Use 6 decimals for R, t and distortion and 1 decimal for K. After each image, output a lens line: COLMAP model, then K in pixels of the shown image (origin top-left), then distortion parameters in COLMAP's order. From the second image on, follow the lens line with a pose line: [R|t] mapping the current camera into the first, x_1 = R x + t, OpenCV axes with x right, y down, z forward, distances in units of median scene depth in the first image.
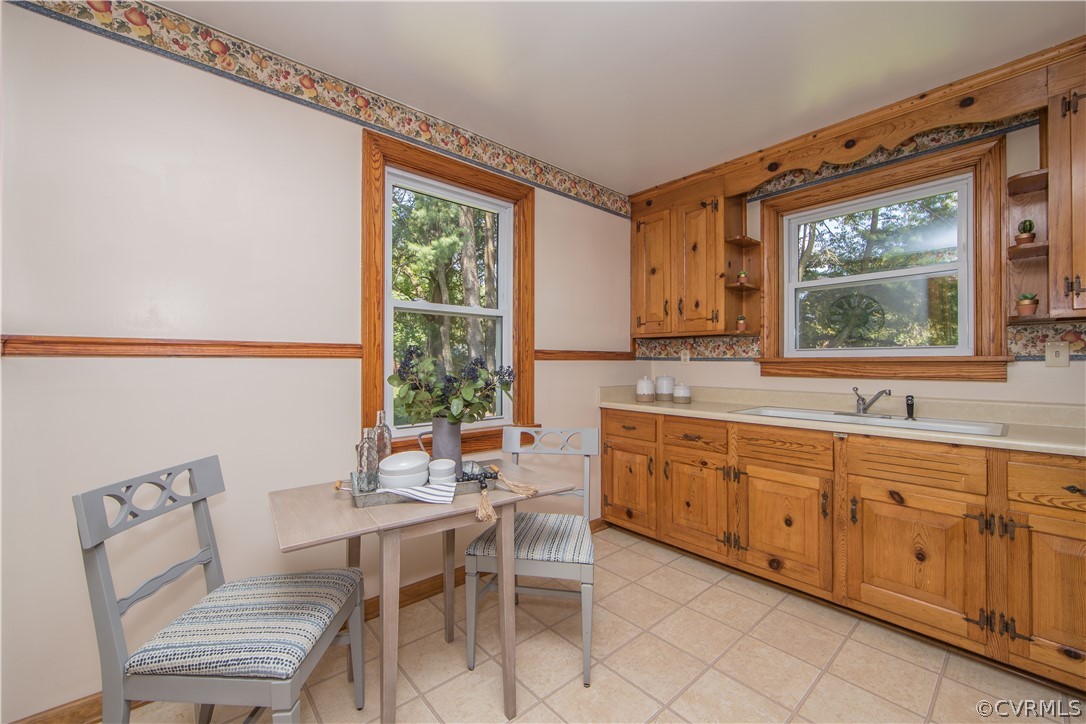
lens RADIAL K [[433.0, 0, 543.0], [0, 433.0, 362.0], [0, 0, 1]] dist [0.000519, 0.000019]
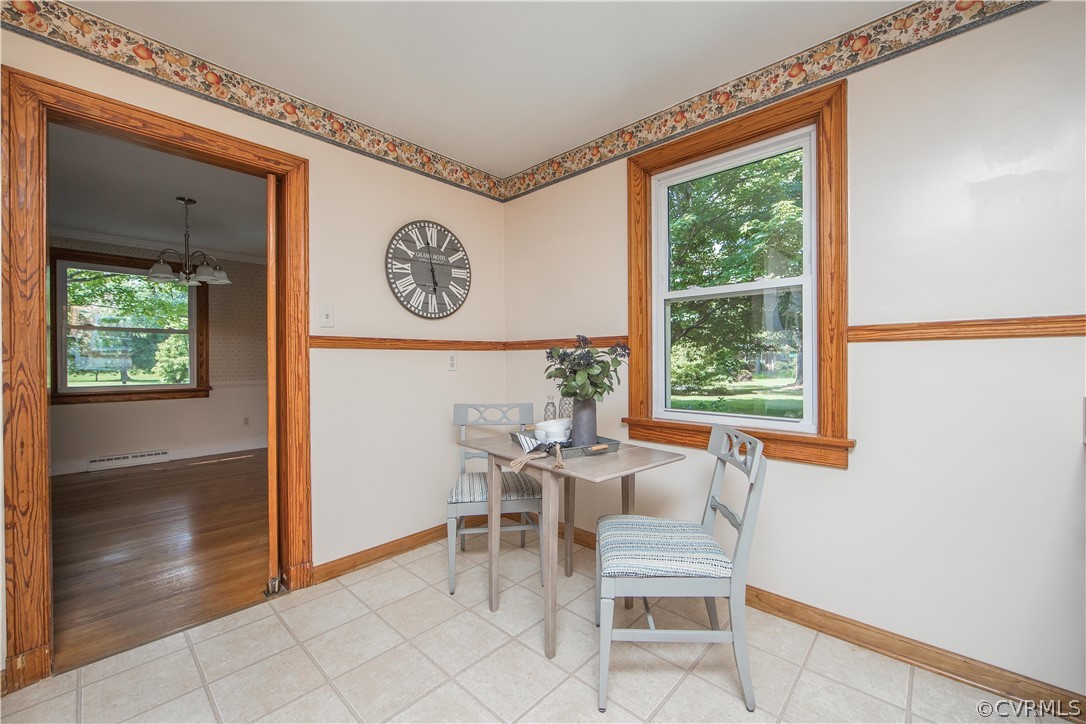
lens RADIAL K [[433.0, 0, 543.0], [0, 433.0, 362.0], [0, 0, 1]] dist [0.000519, 0.000019]
pose [[0.106585, 0.007065, -0.994278, 0.662264], [0.005450, 0.999956, 0.007690, 0.019570], [0.994289, -0.006239, 0.106542, 0.537818]]
